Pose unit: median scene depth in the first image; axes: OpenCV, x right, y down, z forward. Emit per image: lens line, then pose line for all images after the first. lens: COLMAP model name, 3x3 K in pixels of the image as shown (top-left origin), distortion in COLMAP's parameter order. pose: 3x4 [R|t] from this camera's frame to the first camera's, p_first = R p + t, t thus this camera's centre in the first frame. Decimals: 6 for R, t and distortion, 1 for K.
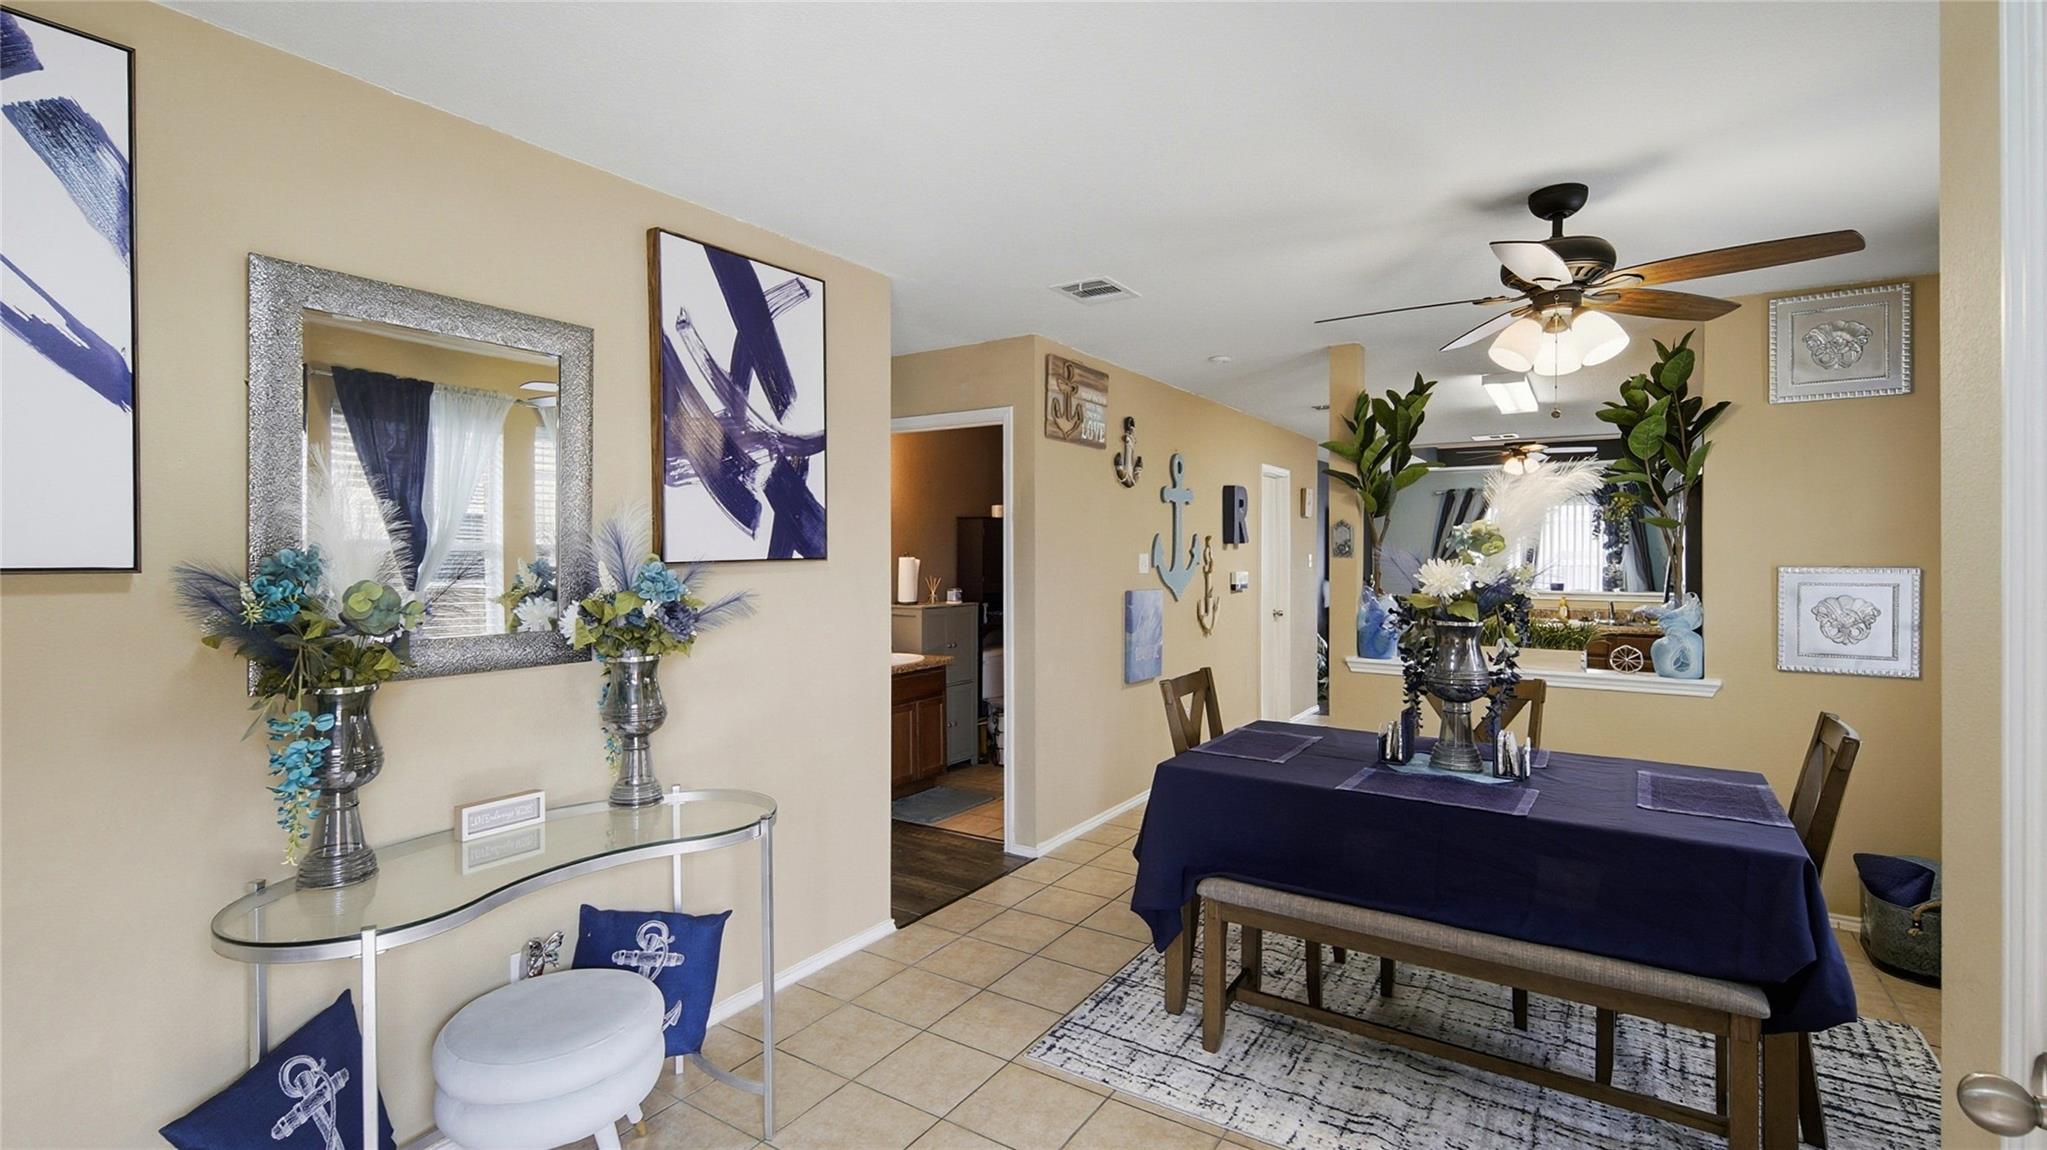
lens RADIAL K [[918.1, 0, 1023.6], [0, 918.1, 568.7], [0, 0, 1]] dist [0.004293, -0.000439]
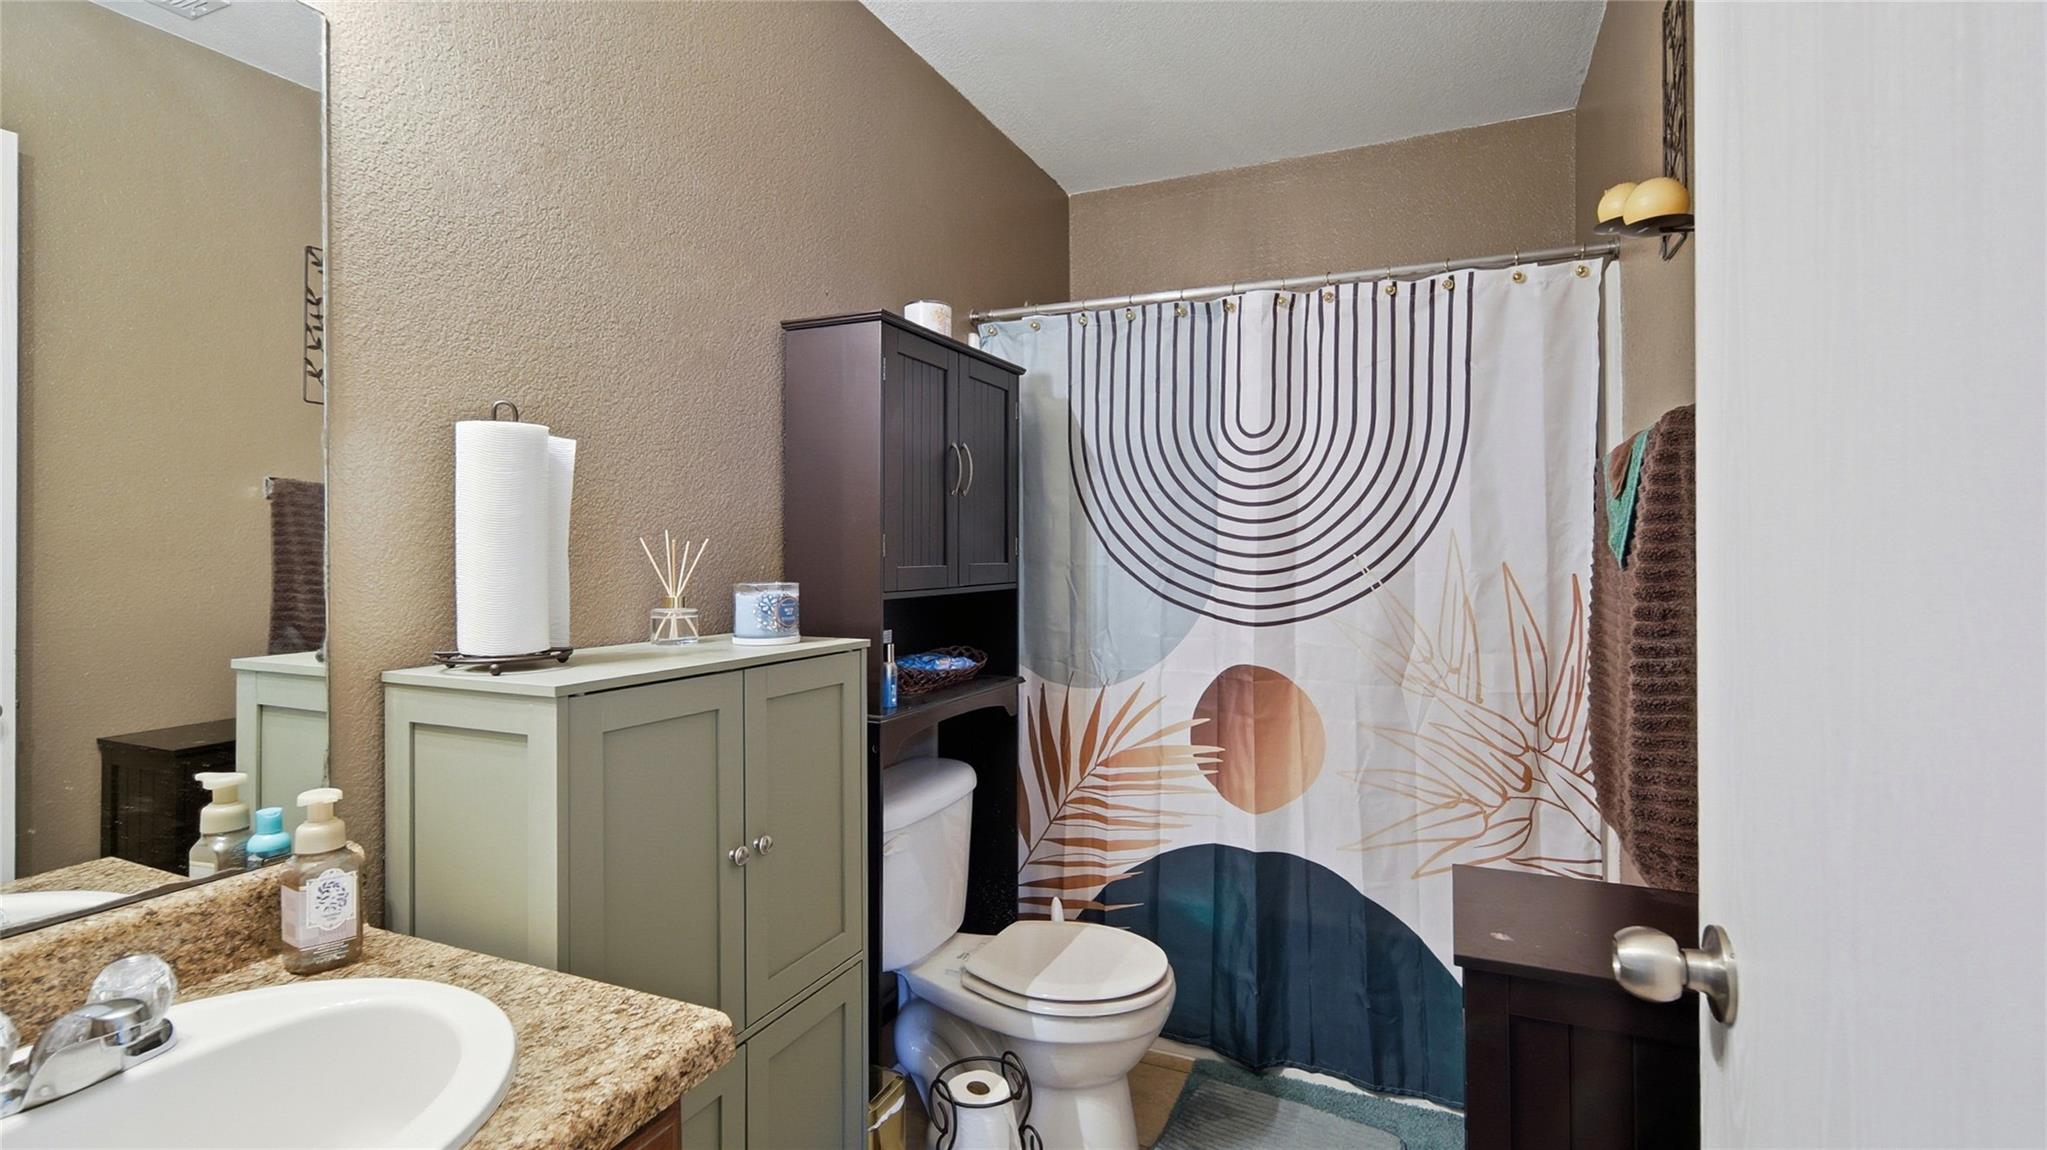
lens RADIAL K [[918.1, 0, 1024.9], [0, 918.1, 567.1], [0, 0, 1]] dist [0.004293, -0.000439]
pose [[0.988122, 0.001665, 0.153663, -0.047723], [-0.002358, 0.999988, 0.004325, 0.017464], [-0.153654, -0.004636, 0.988114, 0.766021]]
